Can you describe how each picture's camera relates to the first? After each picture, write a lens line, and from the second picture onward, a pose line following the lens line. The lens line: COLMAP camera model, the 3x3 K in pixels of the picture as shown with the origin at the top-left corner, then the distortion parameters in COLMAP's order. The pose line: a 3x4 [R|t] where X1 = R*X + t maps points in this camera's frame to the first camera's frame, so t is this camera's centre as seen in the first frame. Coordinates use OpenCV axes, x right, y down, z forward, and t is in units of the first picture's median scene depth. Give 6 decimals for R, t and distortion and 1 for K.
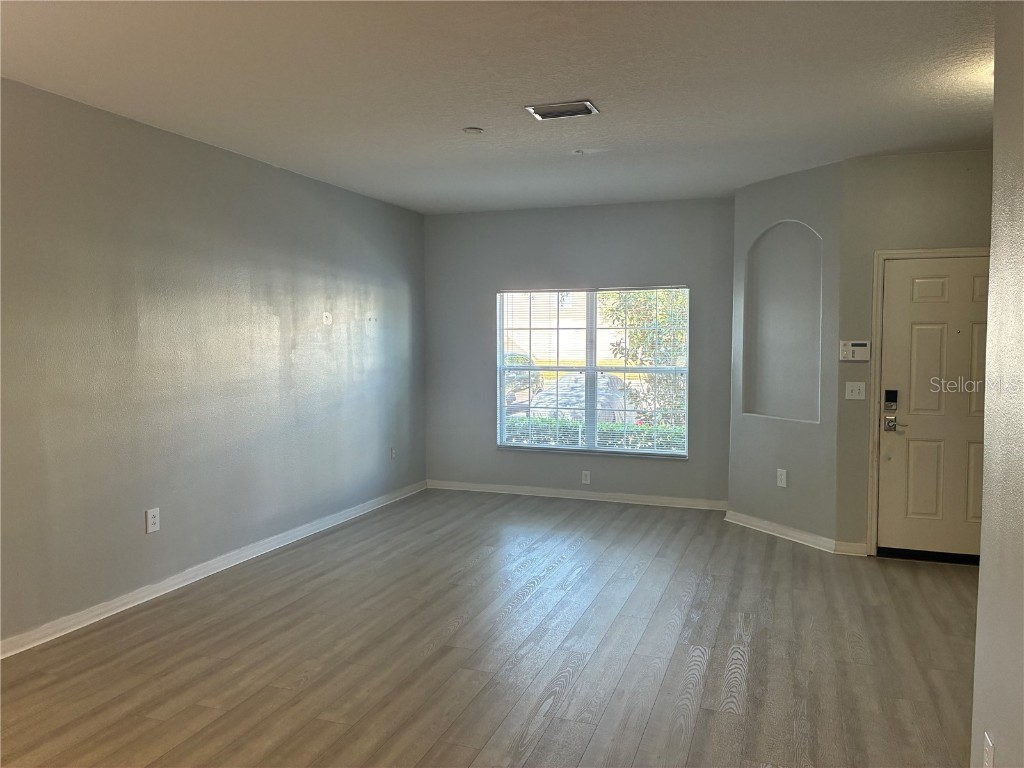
lens RADIAL K [[753.8, 0, 512.8], [0, 753.8, 382.7], [0, 0, 1]] dist [-0.000531, -0.021568]
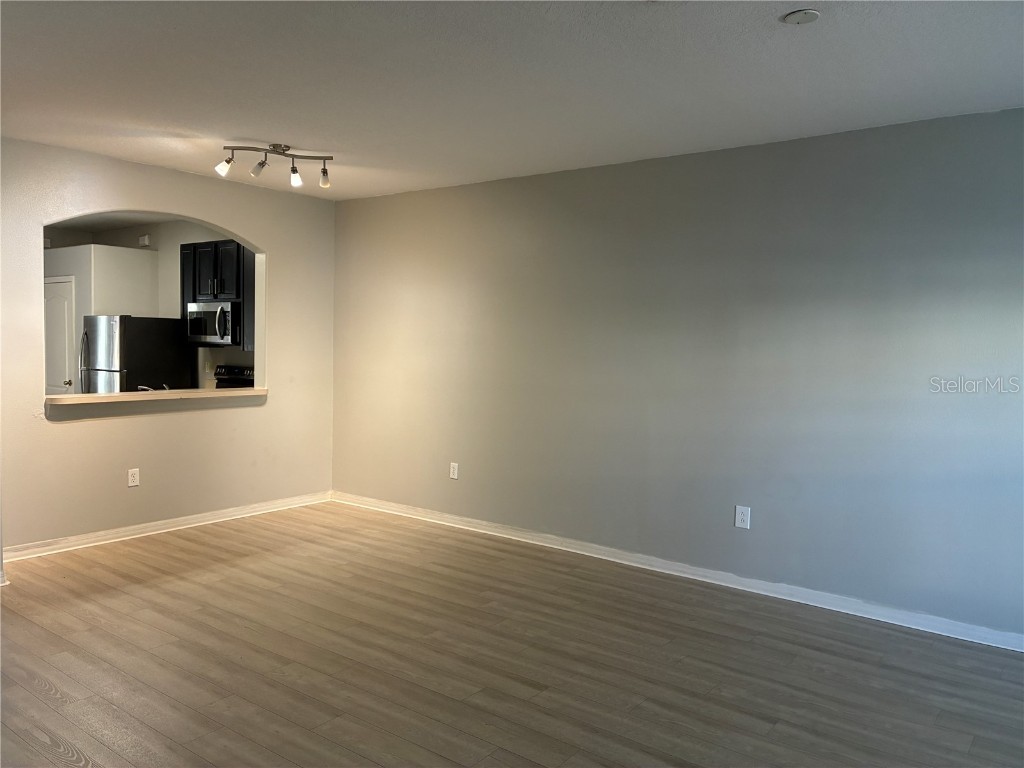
lens RADIAL K [[753.8, 0, 513.1], [0, 753.8, 384.3], [0, 0, 1]] dist [-0.000531, -0.021568]
pose [[-0.274710, 0.054322, -0.959991, 0.654541], [-0.083229, 0.993312, 0.080024, -0.064315], [0.957918, 0.101883, -0.268352, 1.005807]]
